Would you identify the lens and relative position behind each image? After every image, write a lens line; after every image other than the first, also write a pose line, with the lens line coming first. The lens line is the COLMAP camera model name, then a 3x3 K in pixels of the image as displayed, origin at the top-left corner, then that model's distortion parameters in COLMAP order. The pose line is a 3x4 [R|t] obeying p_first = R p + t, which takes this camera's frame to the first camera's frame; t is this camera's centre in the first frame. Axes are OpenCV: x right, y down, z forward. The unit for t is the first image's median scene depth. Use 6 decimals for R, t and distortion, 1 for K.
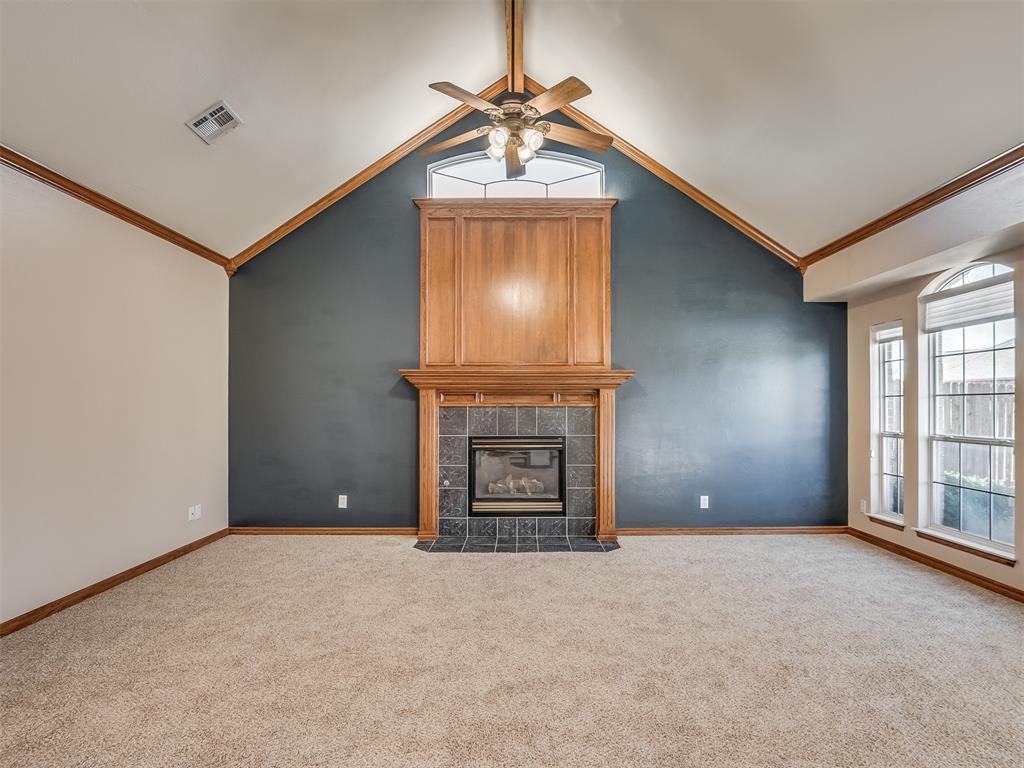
lens RADIAL K [[515.9, 0, 512.5], [0, 515.9, 402.9], [0, 0, 1]] dist [-0.001367, -0.005967]
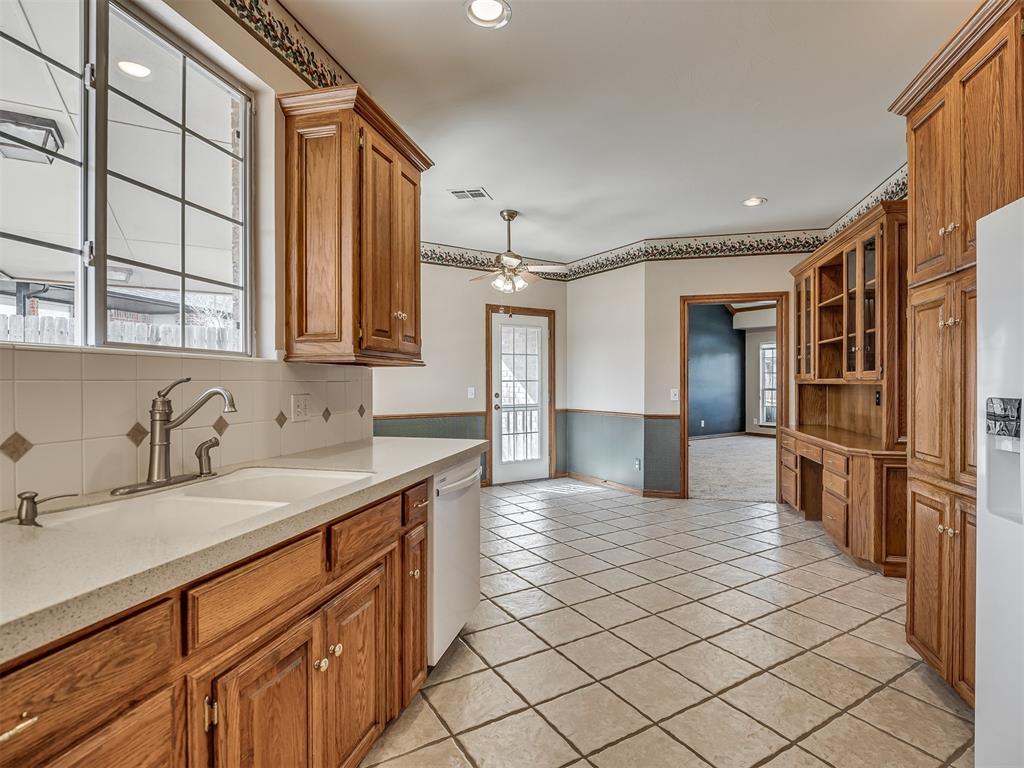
lens RADIAL K [[515.9, 0, 516.4], [0, 515.9, 386.7], [0, 0, 1]] dist [-0.001367, -0.005967]
pose [[0.833314, -0.008320, 0.552738, -1.348448], [0.001897, 0.999924, 0.012191, 0.017704], [-0.552797, -0.009110, 0.833266, -0.284629]]
